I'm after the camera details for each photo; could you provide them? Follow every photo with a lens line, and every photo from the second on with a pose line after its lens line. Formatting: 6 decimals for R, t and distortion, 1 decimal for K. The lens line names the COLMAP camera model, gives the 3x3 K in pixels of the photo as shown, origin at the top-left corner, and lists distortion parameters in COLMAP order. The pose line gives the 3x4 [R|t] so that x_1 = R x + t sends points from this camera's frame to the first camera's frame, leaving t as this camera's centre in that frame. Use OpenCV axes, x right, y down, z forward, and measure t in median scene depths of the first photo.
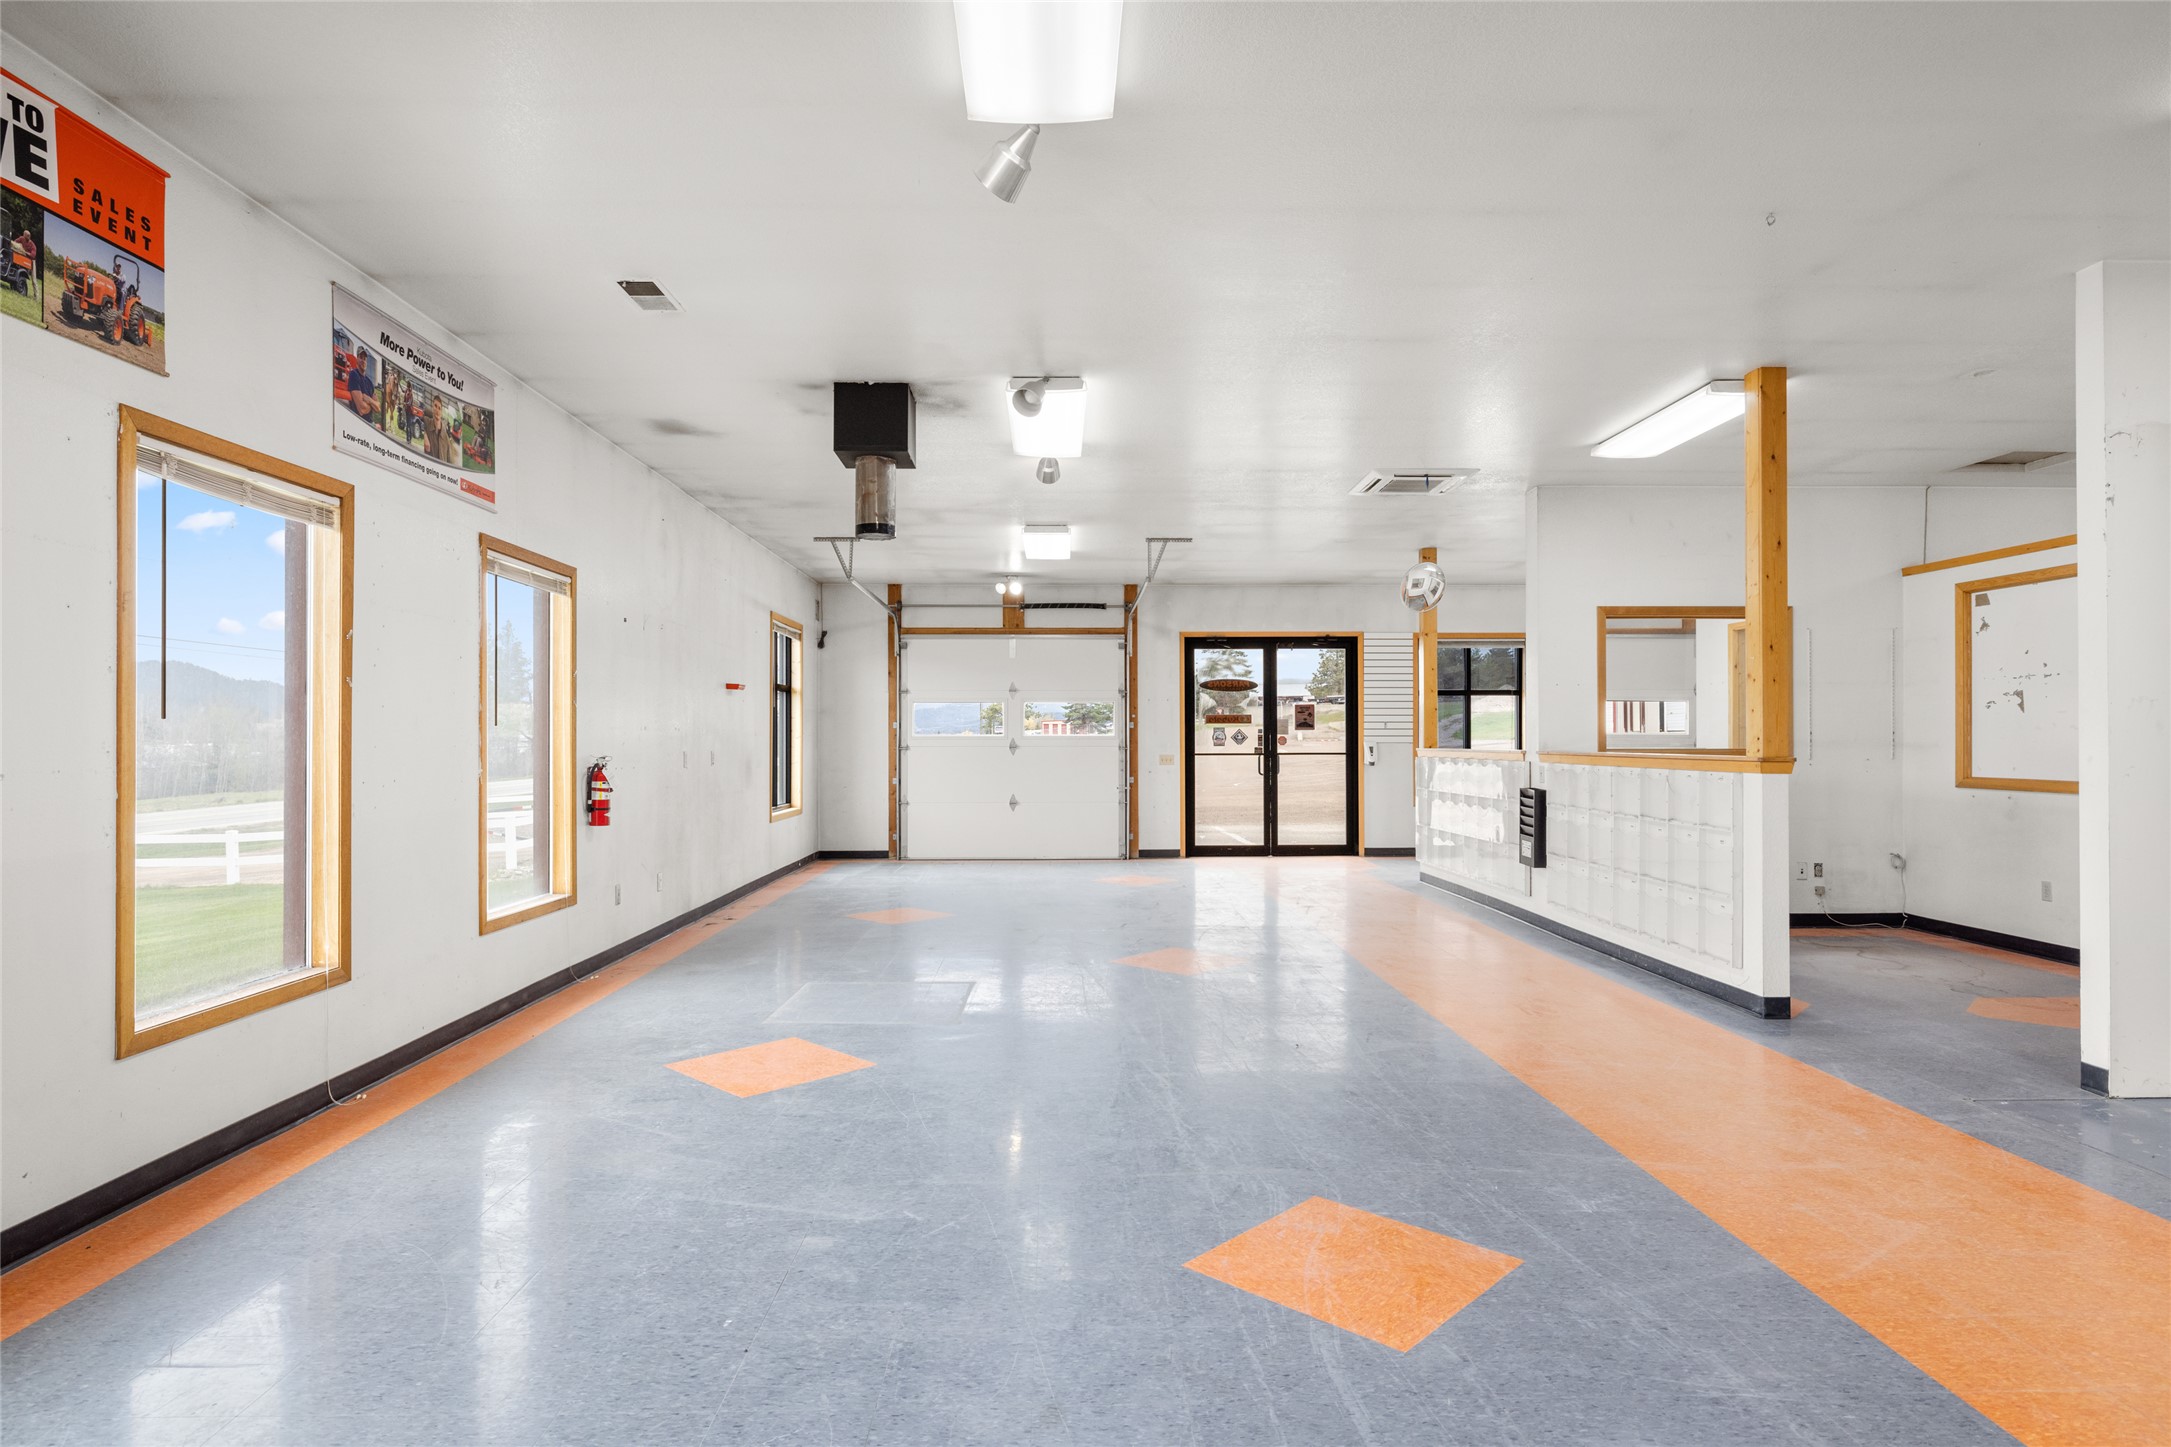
lens RADIAL K [[1165.6, 0, 1084.2], [0, 1165.6, 733.7], [0, 0, 1]] dist [-0.000322, -0.000147]
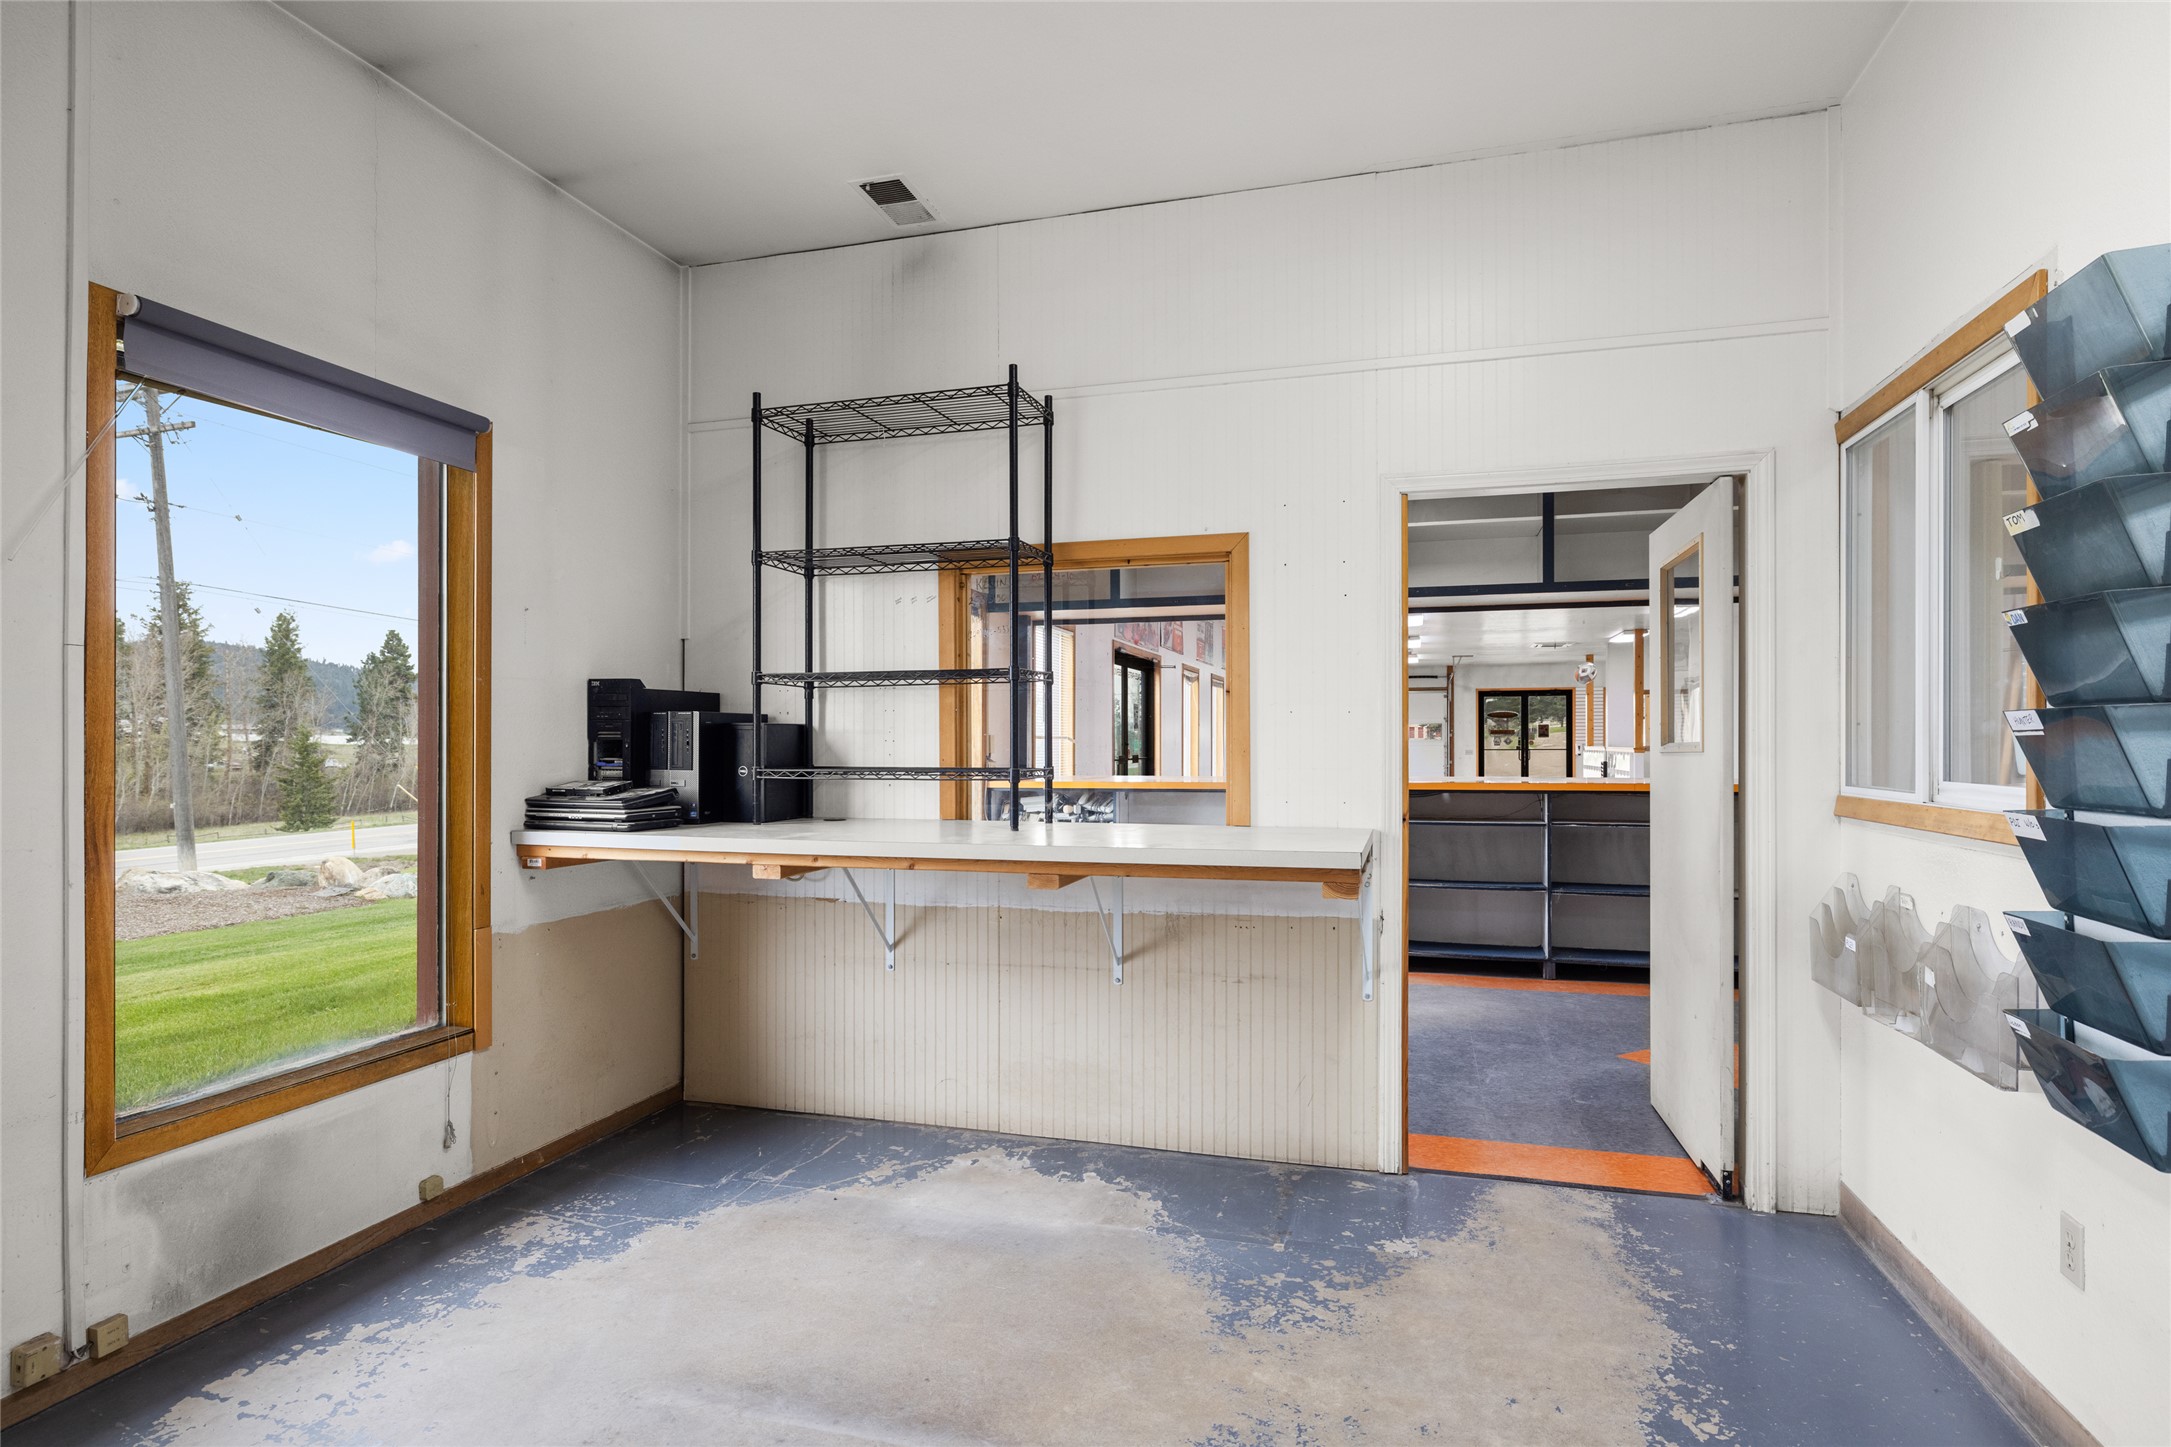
lens RADIAL K [[1165.6, 0, 1076.6], [0, 1165.6, 736.4], [0, 0, 1]] dist [-0.000322, -0.000147]
pose [[0.954835, -0.001185, -0.297134, 0.021668], [0.001215, 0.999999, -0.000085, -0.006008], [0.297134, -0.000280, 0.954836, -1.128408]]
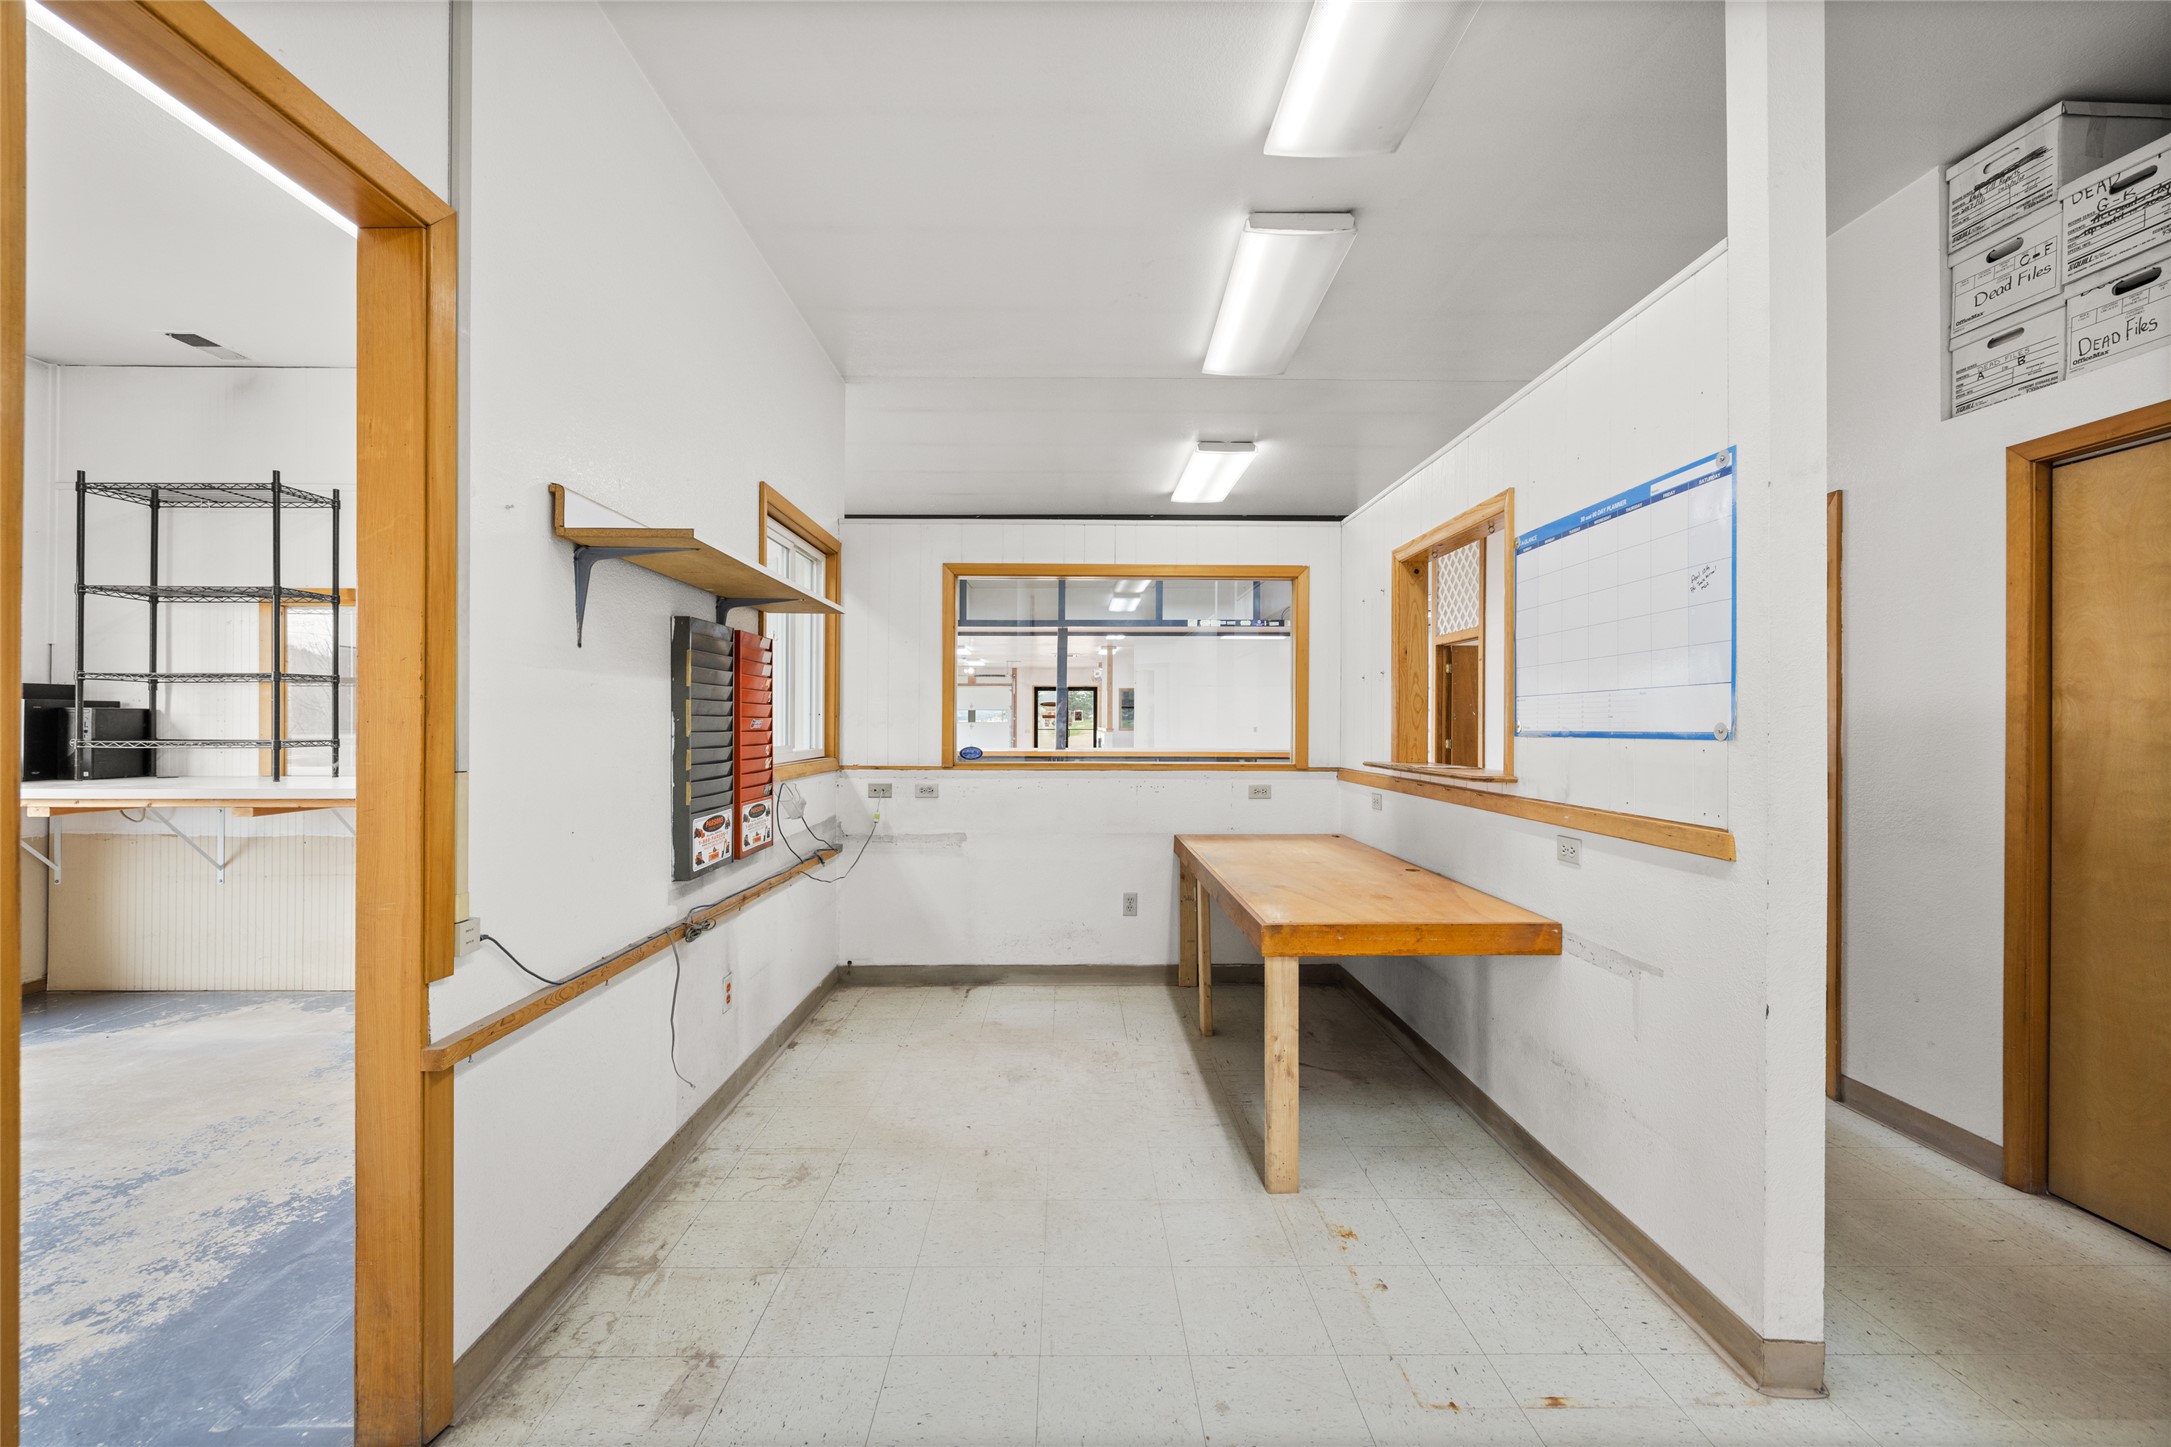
lens RADIAL K [[927.3, 0, 1087.1], [0, 927.3, 718.4], [0, 0, 1]] dist [0.000158, 0.000245]
pose [[0.999992, 0.003877, -0.000439, 0.213805], [-0.003878, 0.999992, -0.000953, -0.006910], [0.000435, 0.000955, 0.999999, -1.197871]]
